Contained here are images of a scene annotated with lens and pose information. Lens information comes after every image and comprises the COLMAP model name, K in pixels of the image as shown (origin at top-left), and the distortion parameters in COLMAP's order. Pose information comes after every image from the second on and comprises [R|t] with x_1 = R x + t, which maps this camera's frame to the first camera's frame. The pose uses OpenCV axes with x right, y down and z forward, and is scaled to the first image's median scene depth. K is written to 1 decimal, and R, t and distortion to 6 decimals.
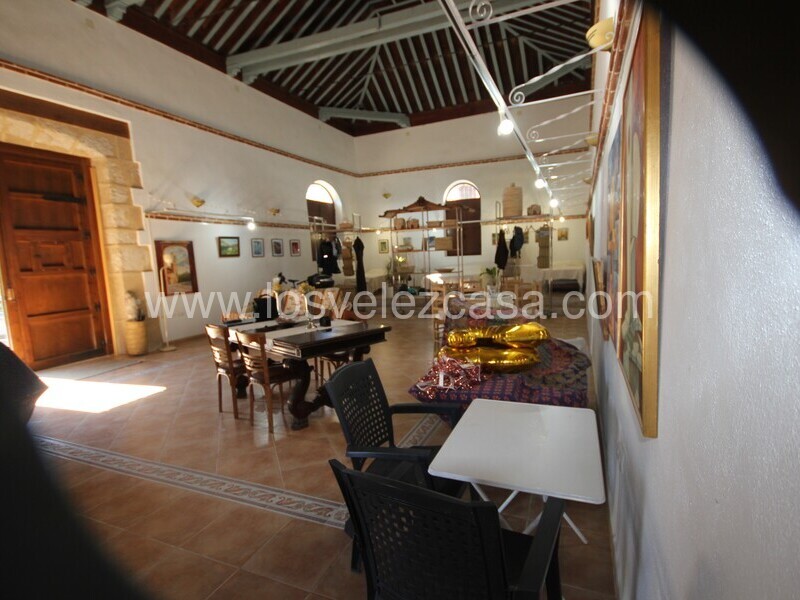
lens RADIAL K [[415.7, 0, 401.2], [0, 415.7, 306.6], [0, 0, 1]] dist [0.002147, -0.002392]
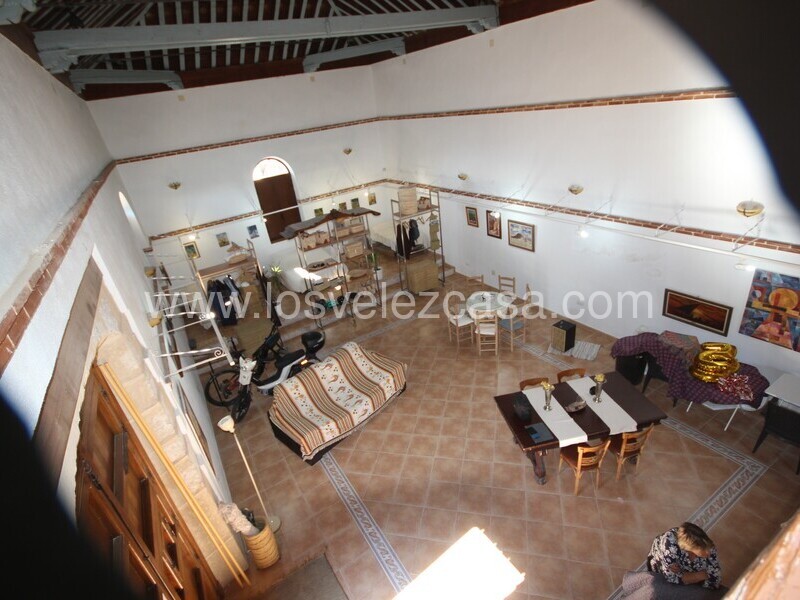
lens RADIAL K [[415.7, 0, 402.1], [0, 415.7, 308.9], [0, 0, 1]] dist [0.002147, -0.002392]
pose [[0.580924, -0.396010, 0.711128, -0.664568], [0.199385, 0.916283, 0.347377, -0.382065], [-0.789160, -0.060011, 0.611249, 0.320443]]
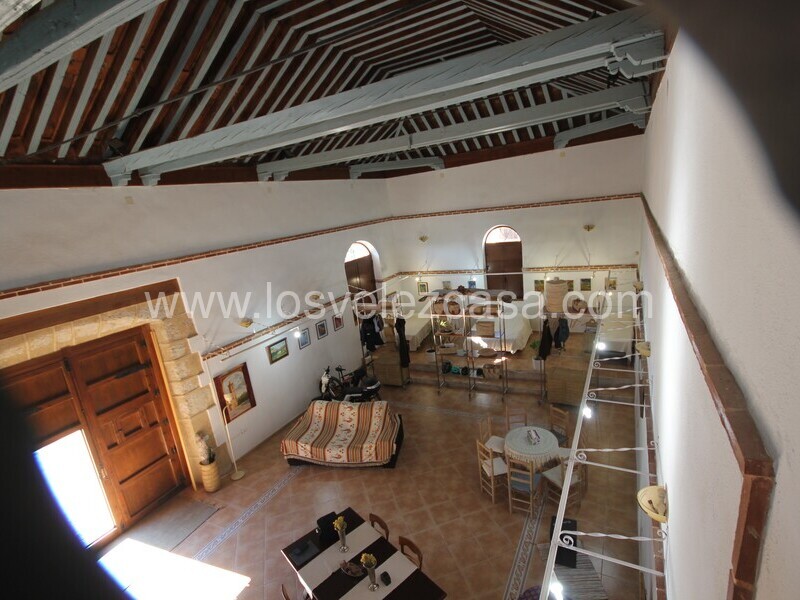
lens RADIAL K [[415.7, 0, 402.0], [0, 415.7, 309.0], [0, 0, 1]] dist [0.002147, -0.002392]
pose [[0.994427, -0.046802, -0.094470, -0.000523], [0.059924, 0.988160, 0.141240, -0.387283], [0.086741, -0.146114, 0.985458, 0.010026]]
